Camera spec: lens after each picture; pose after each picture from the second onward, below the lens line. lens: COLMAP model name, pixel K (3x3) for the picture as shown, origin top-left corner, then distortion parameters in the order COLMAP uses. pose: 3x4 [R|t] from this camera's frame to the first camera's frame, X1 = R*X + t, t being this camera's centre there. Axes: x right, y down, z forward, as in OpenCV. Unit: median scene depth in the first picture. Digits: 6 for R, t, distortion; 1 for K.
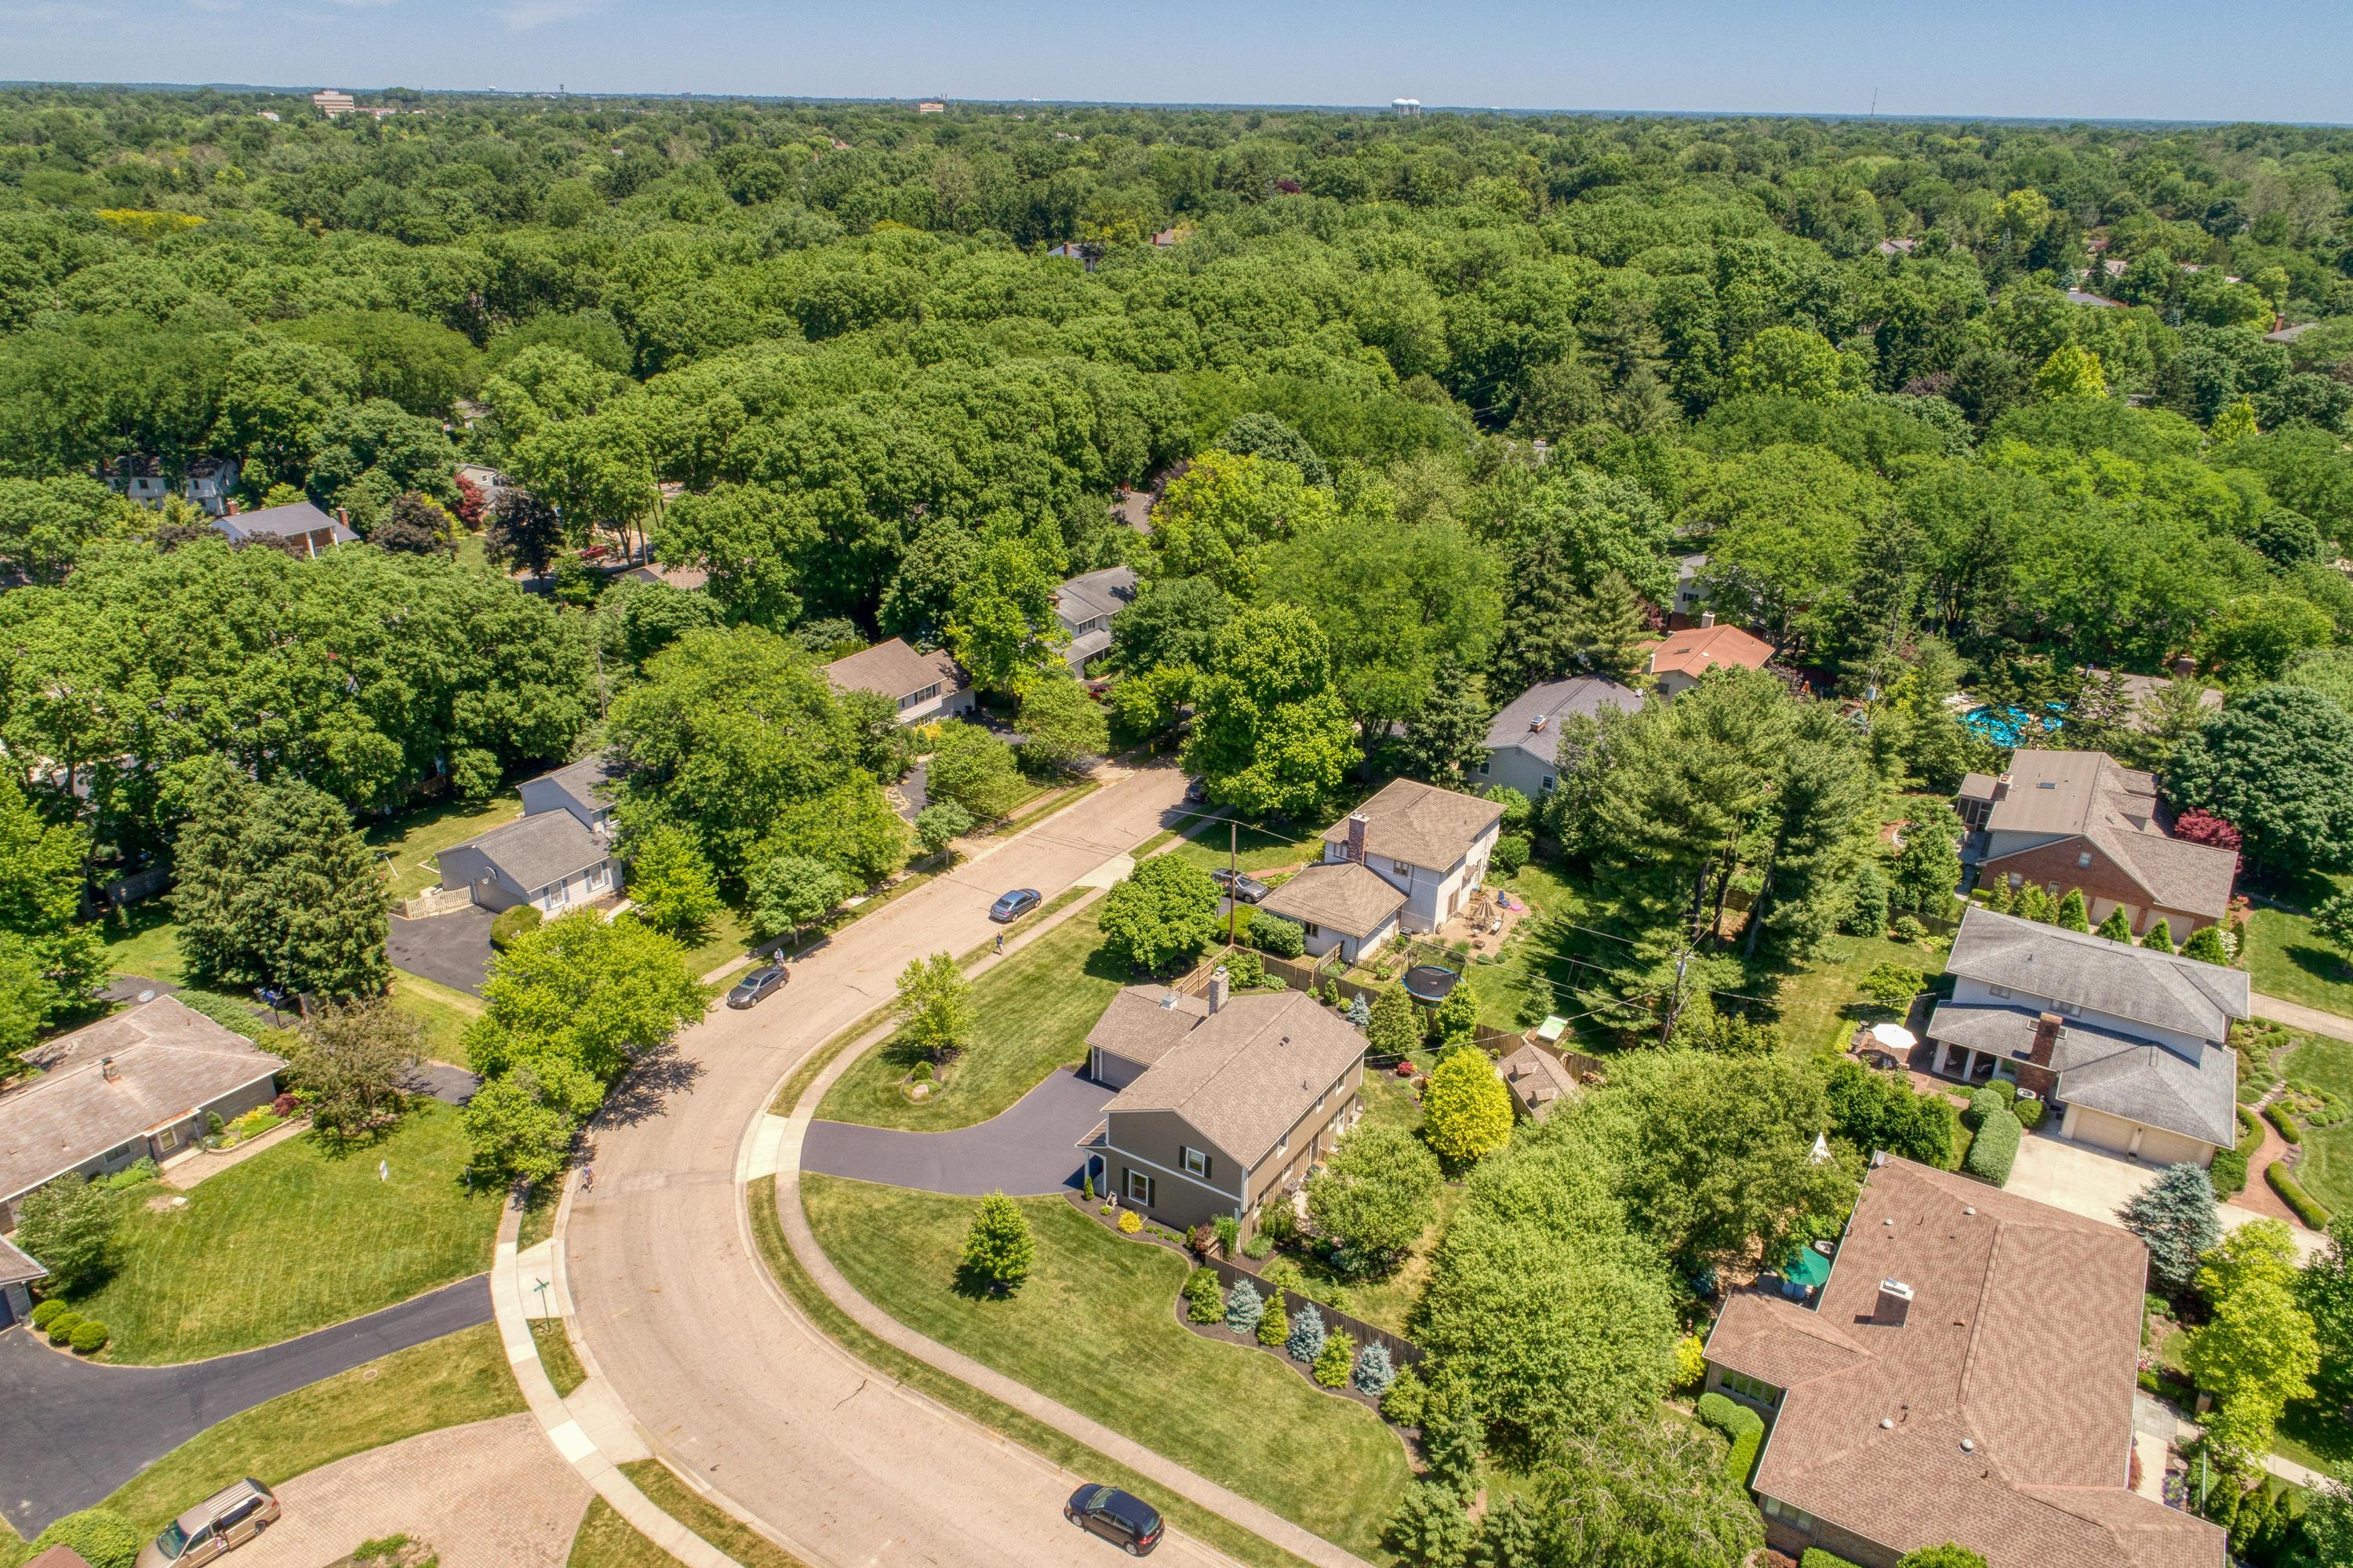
lens RADIAL K [[1587.5, 0, 1168.3], [0, 1587.5, 779.7], [0, 0, 1]] dist [-0.003082, 0.010162]
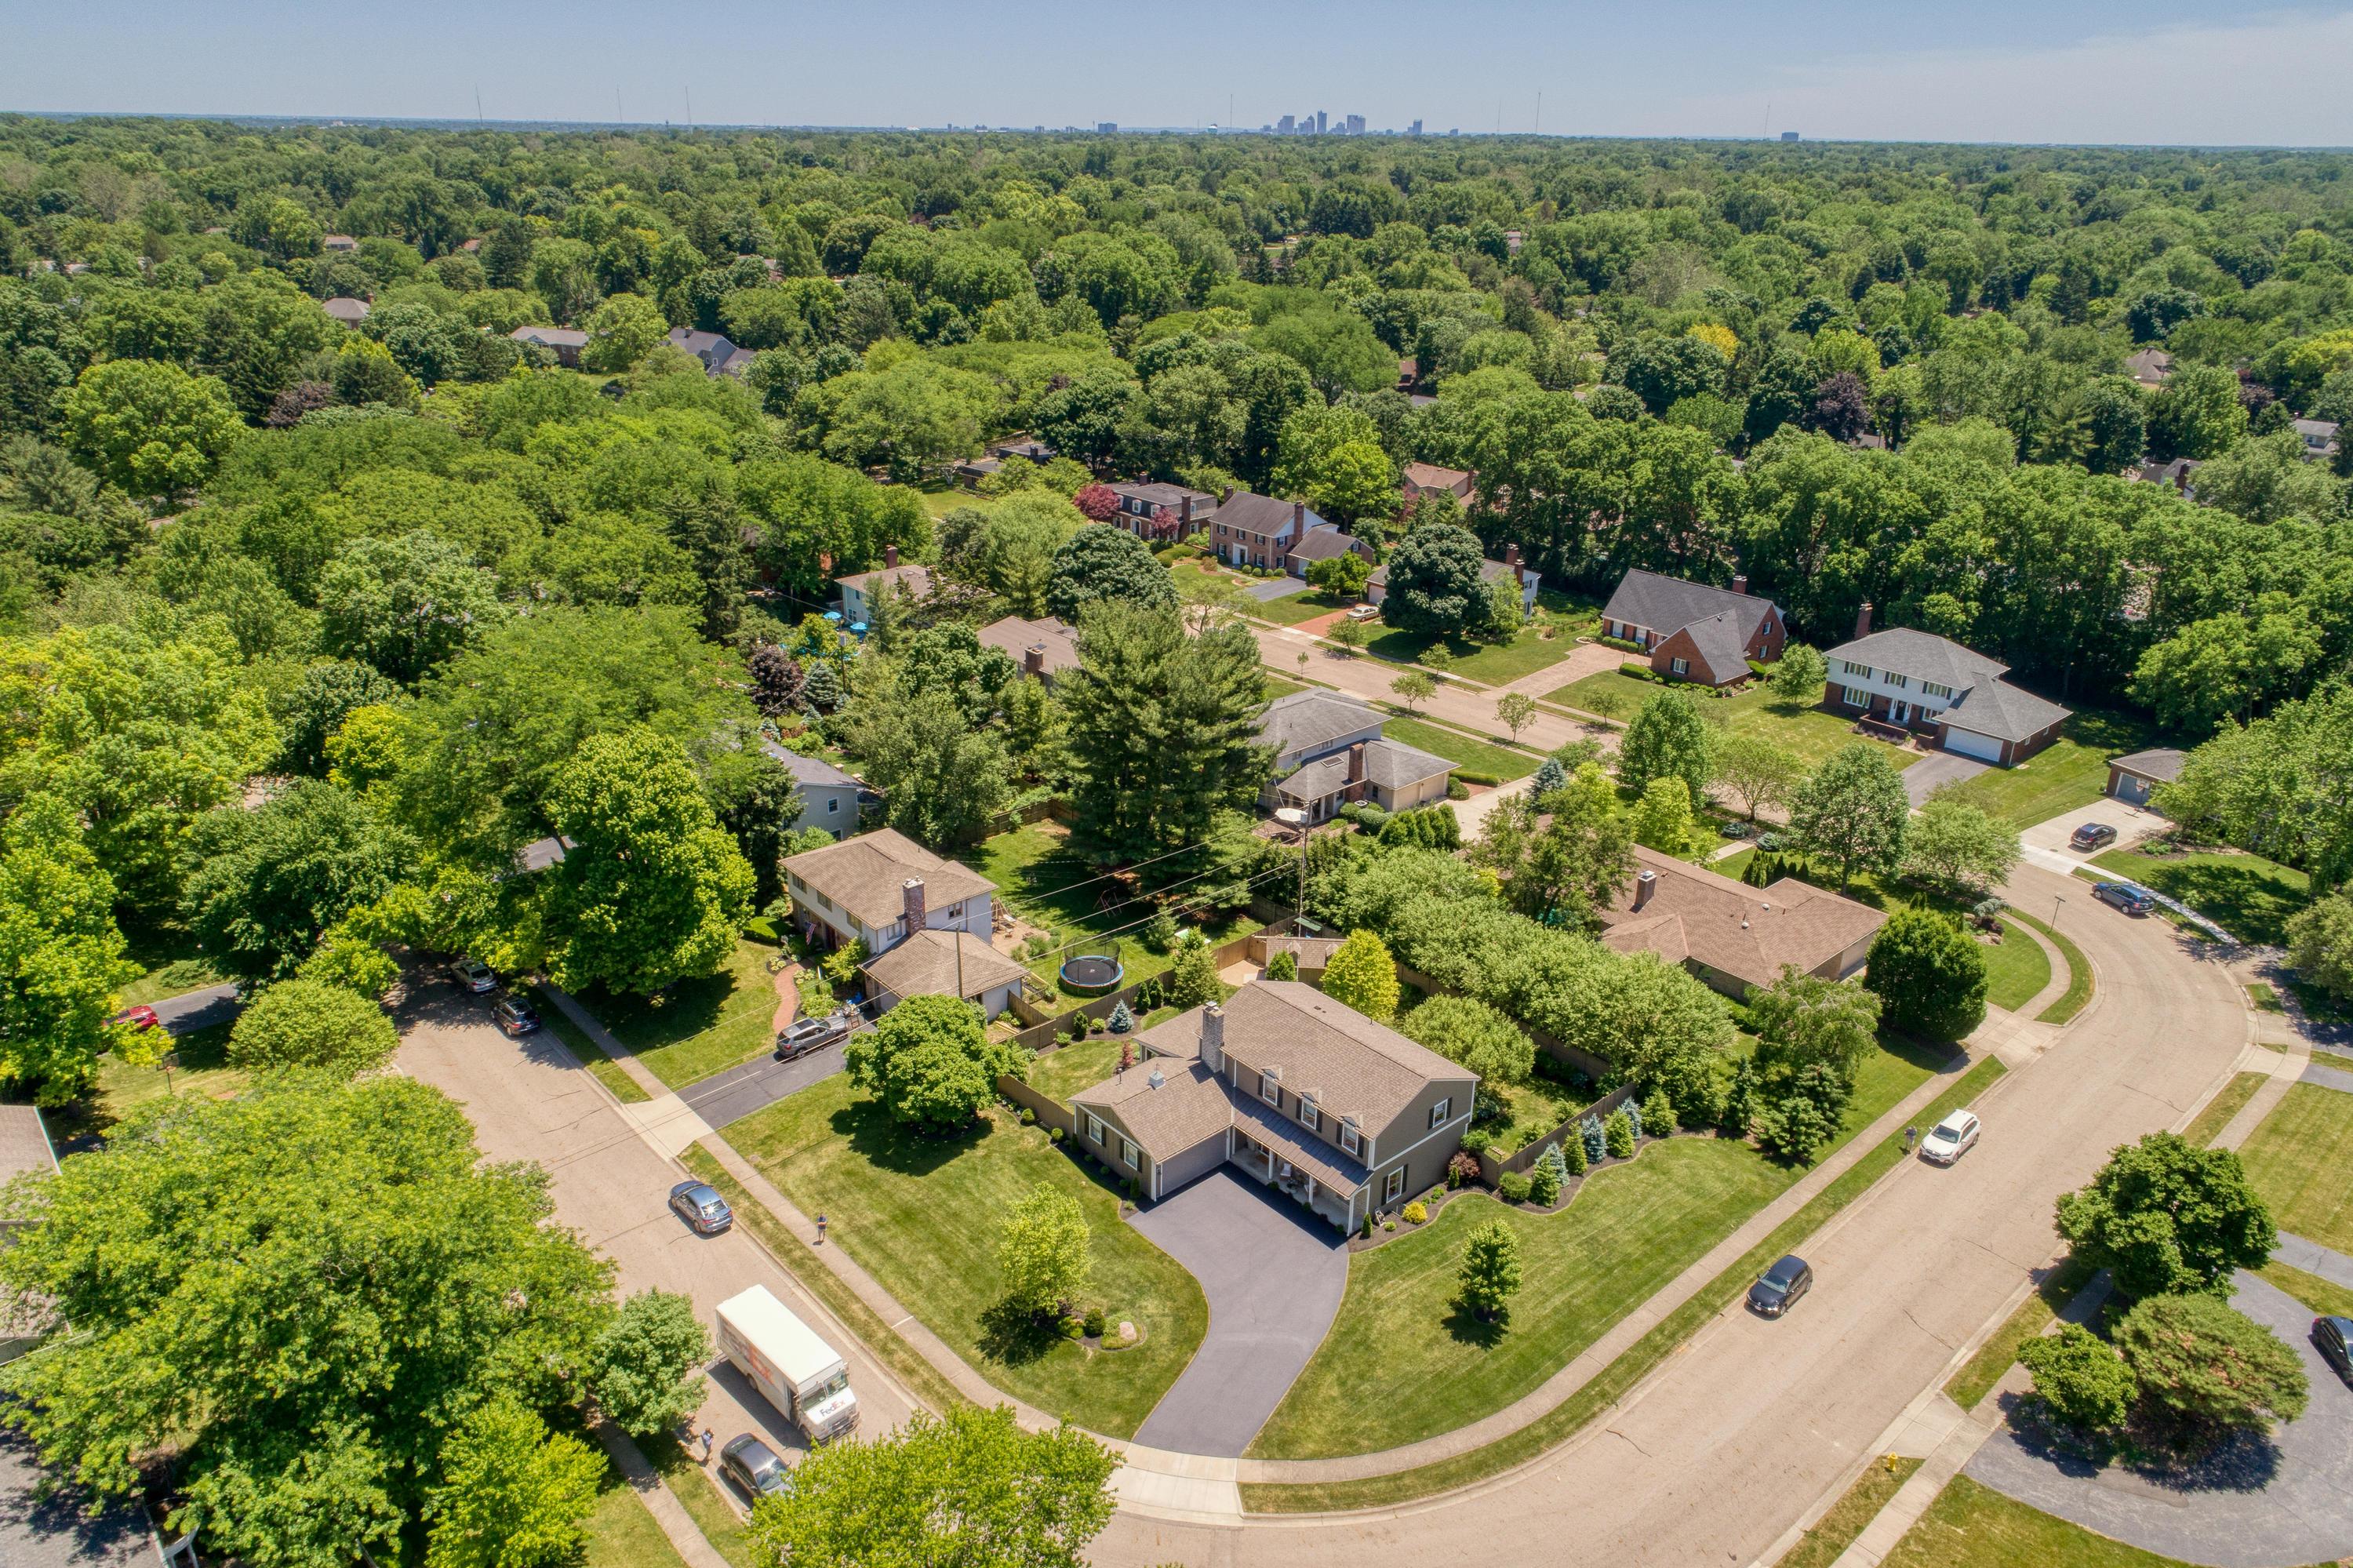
lens RADIAL K [[1587.5, 0, 1168.3], [0, 1587.5, 779.7], [0, 0, 1]] dist [-0.003082, 0.010162]
pose [[0.279662, -0.380325, 0.881556, -0.606136], [0.371229, 0.889615, 0.266035, -0.211882], [-0.885426, 0.252859, 0.389979, 0.467096]]
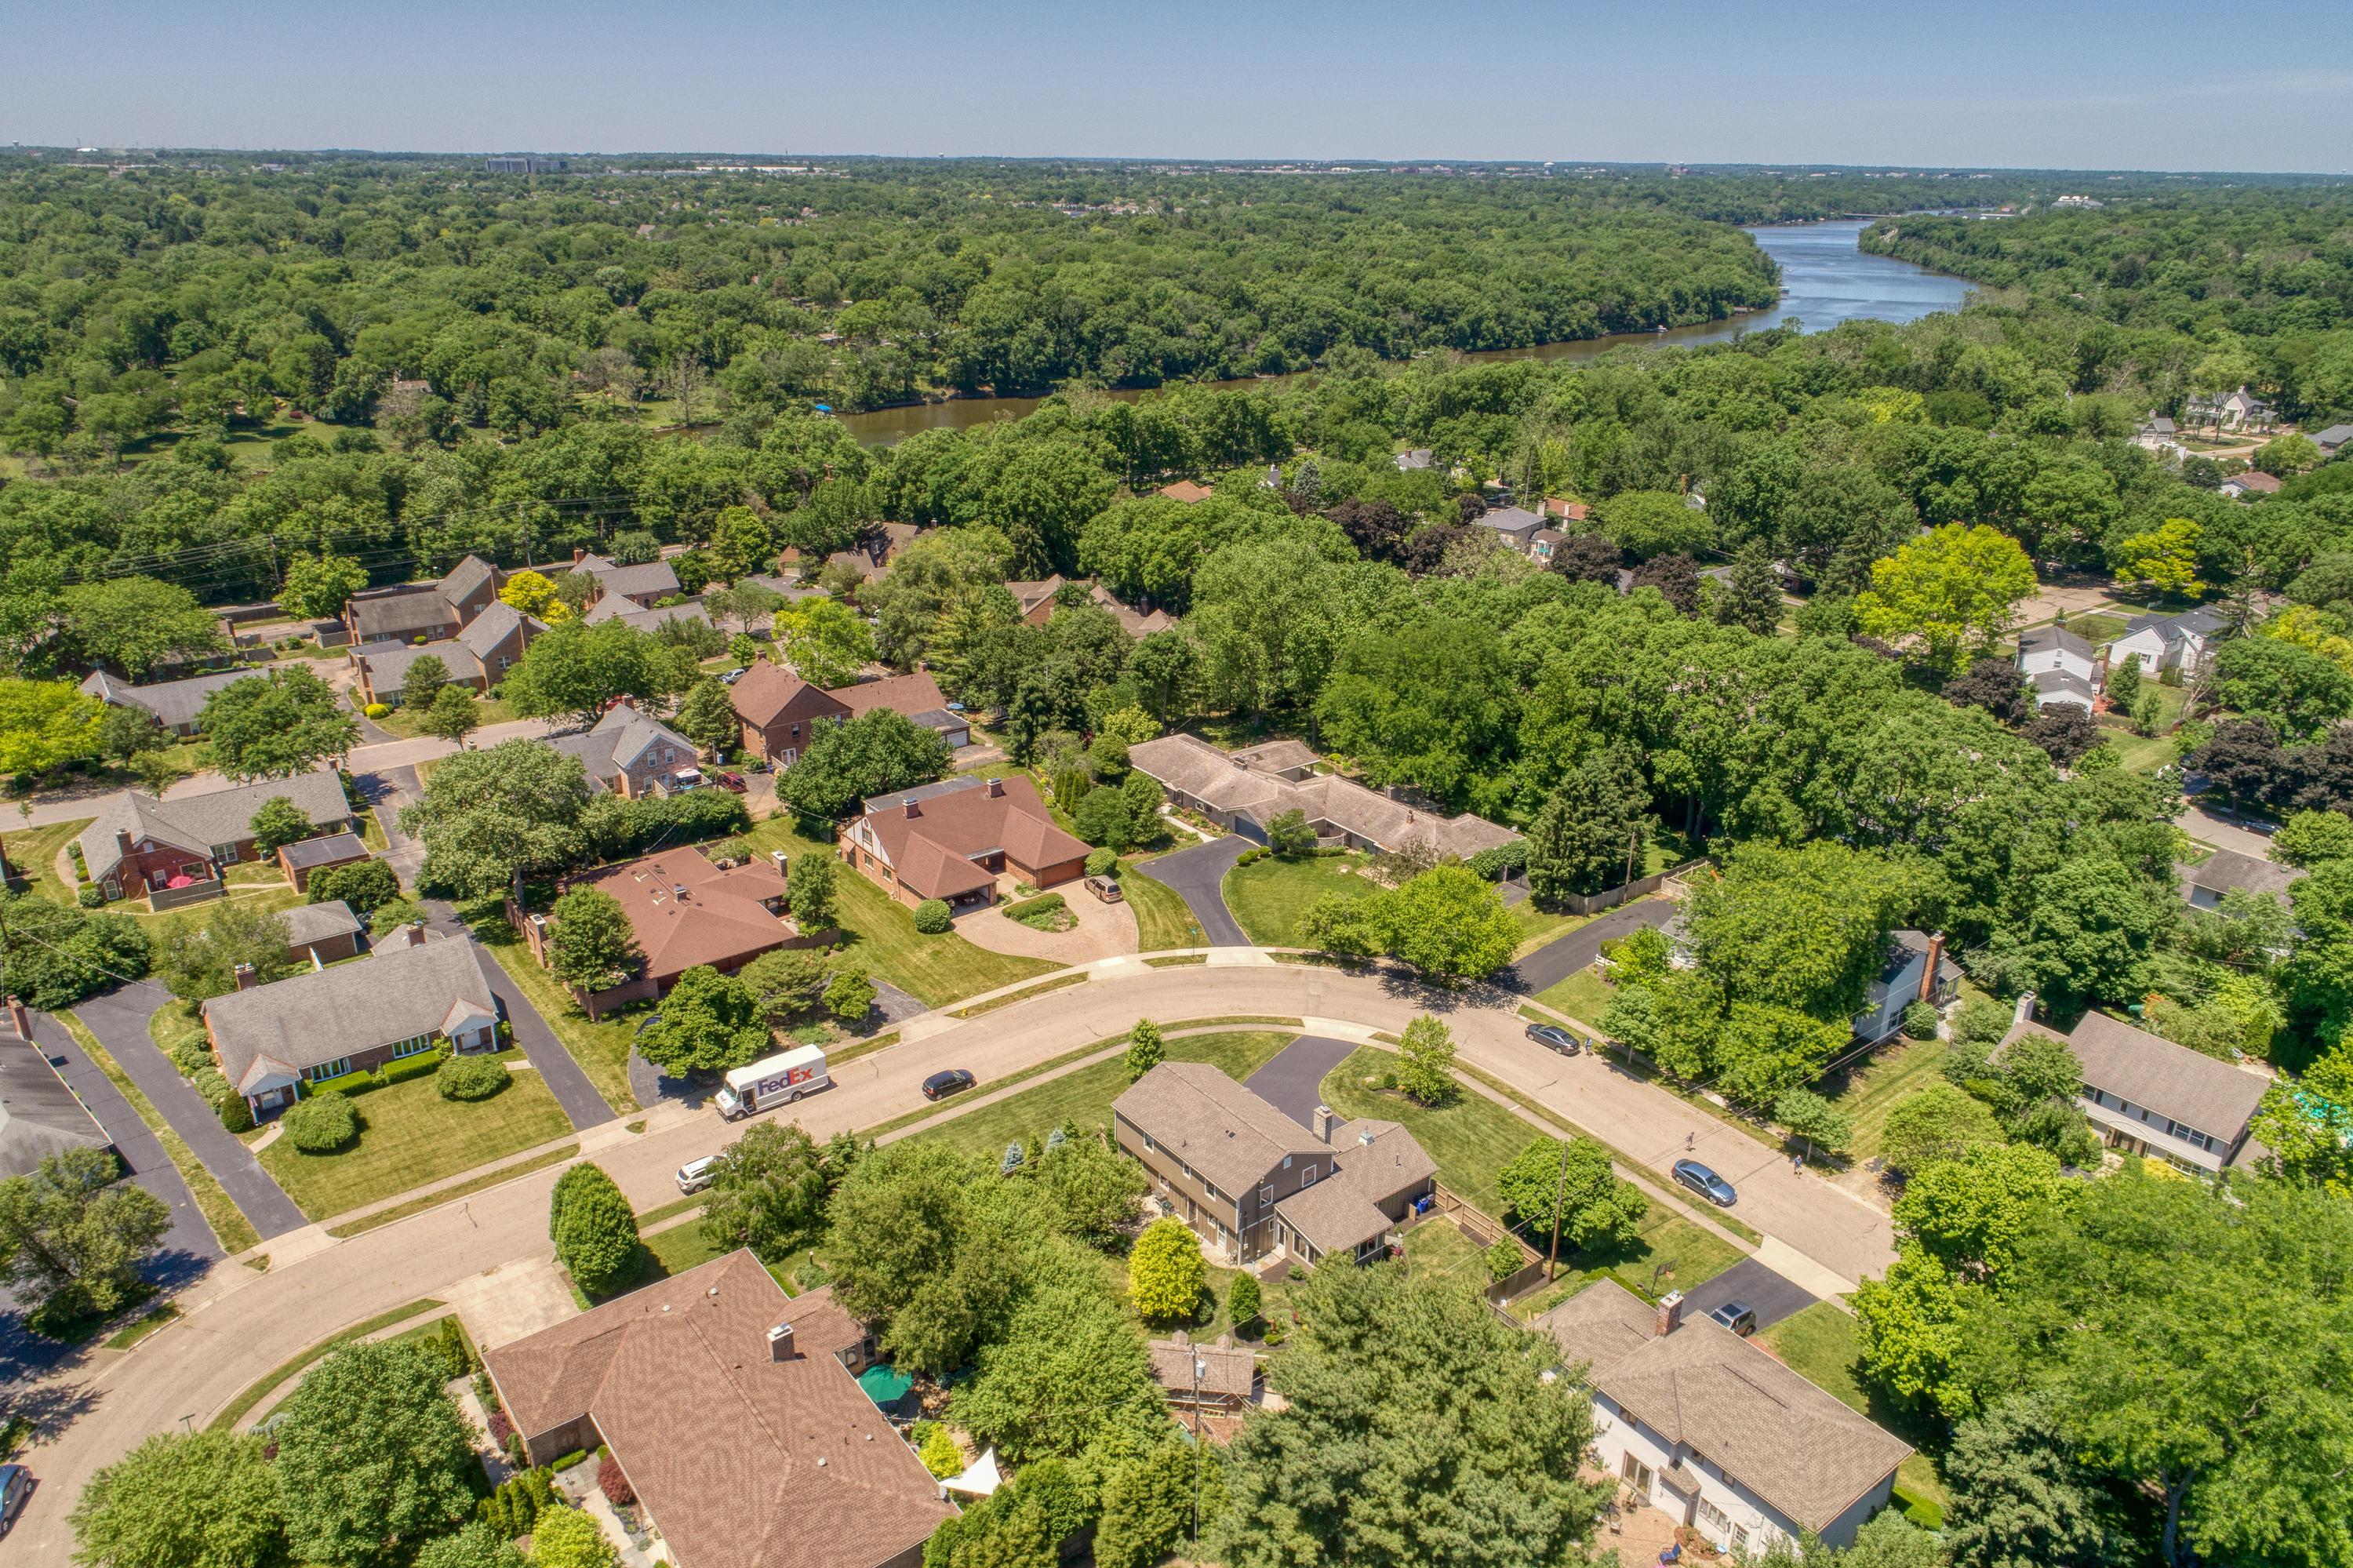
lens RADIAL K [[1587.5, 0, 1168.3], [0, 1587.5, 779.7], [0, 0, 1]] dist [-0.003082, 0.010162]
pose [[-0.347501, 0.321669, -0.880779, 0.786186], [-0.377008, 0.812120, 0.445338, -0.425127], [0.858550, 0.486816, -0.160941, 0.749868]]
